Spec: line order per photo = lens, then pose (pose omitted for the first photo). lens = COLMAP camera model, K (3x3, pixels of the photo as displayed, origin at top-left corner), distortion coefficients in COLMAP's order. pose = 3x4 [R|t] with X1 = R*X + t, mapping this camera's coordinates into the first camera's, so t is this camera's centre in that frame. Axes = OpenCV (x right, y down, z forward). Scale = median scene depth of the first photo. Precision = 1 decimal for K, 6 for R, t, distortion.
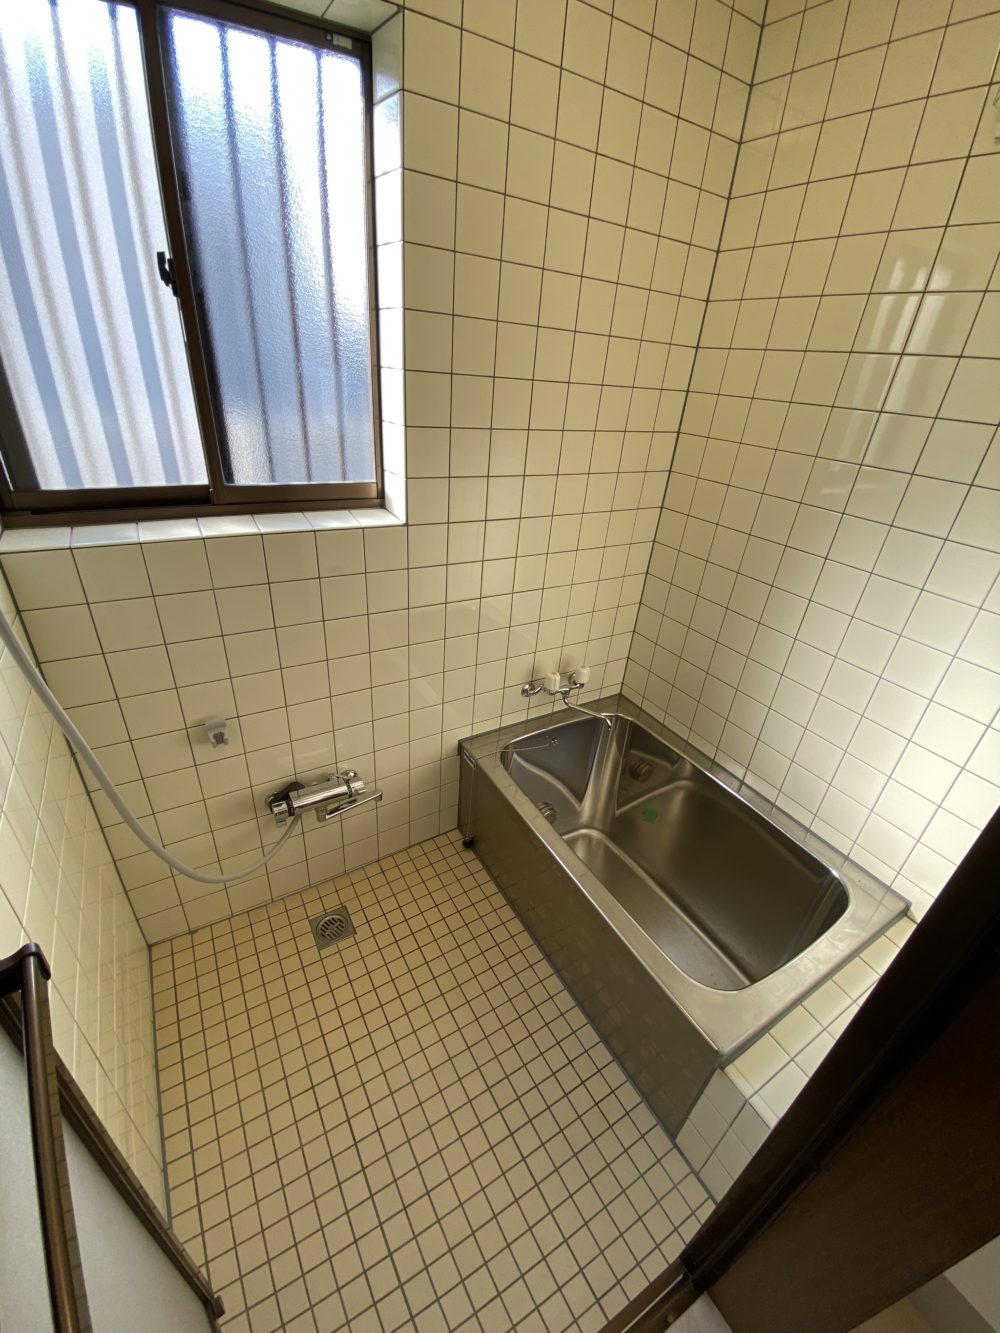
lens RADIAL K [[545.3, 0, 497.8], [0, 545.3, 674.0], [0, 0, 1]] dist [-0.026018, -0.000775]
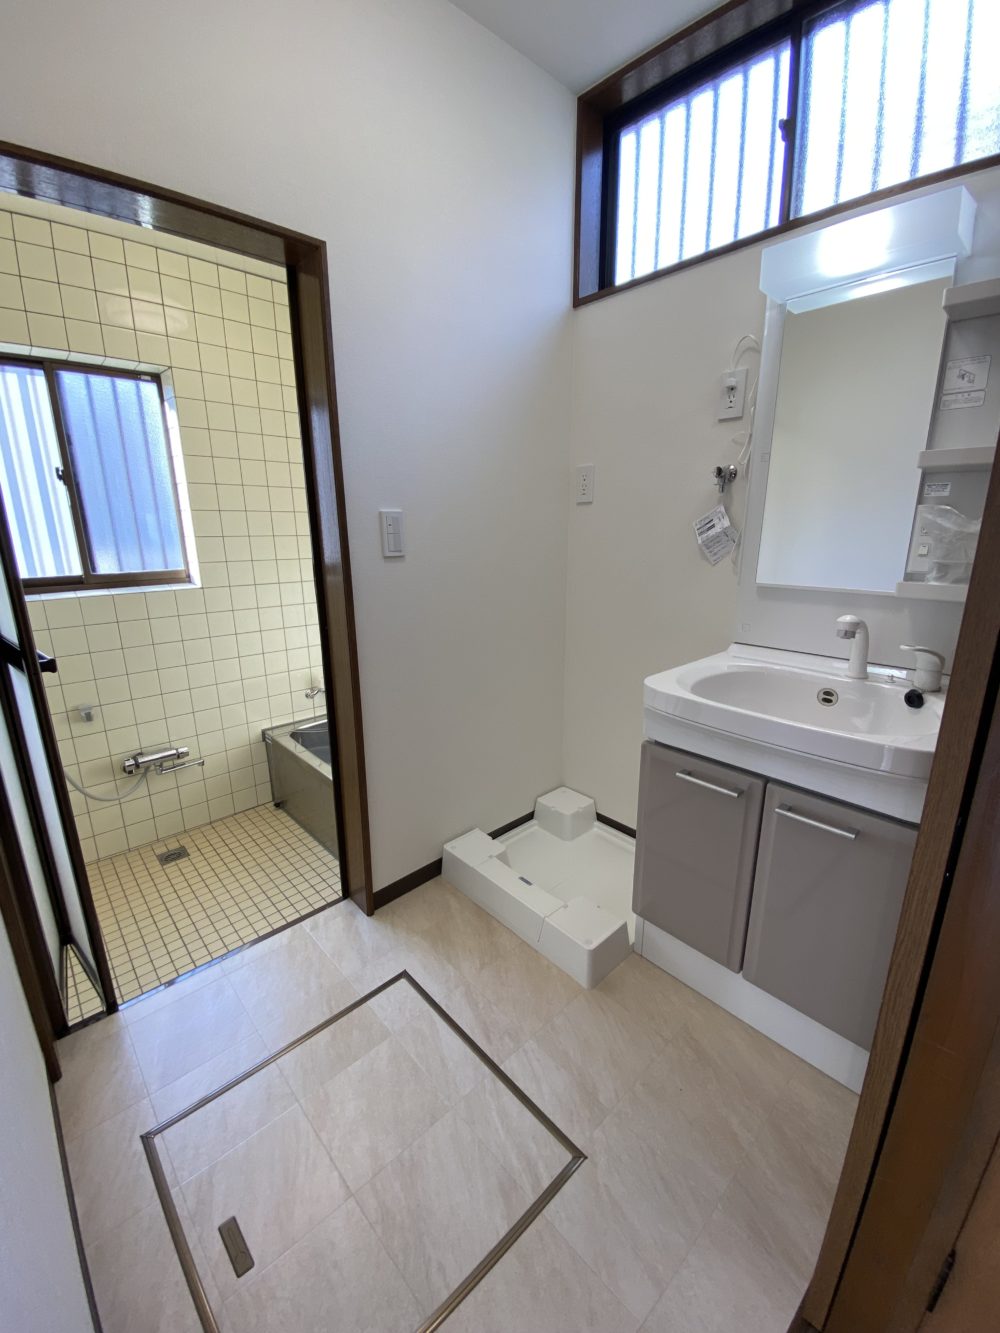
lens RADIAL K [[545.3, 0, 504.4], [0, 545.3, 655.1], [0, 0, 1]] dist [-0.026018, -0.000775]
pose [[0.971025, -0.126769, 0.202586, 0.417151], [0.171933, 0.959354, -0.223782, 0.516523], [-0.165983, 0.252129, 0.953352, -0.830361]]
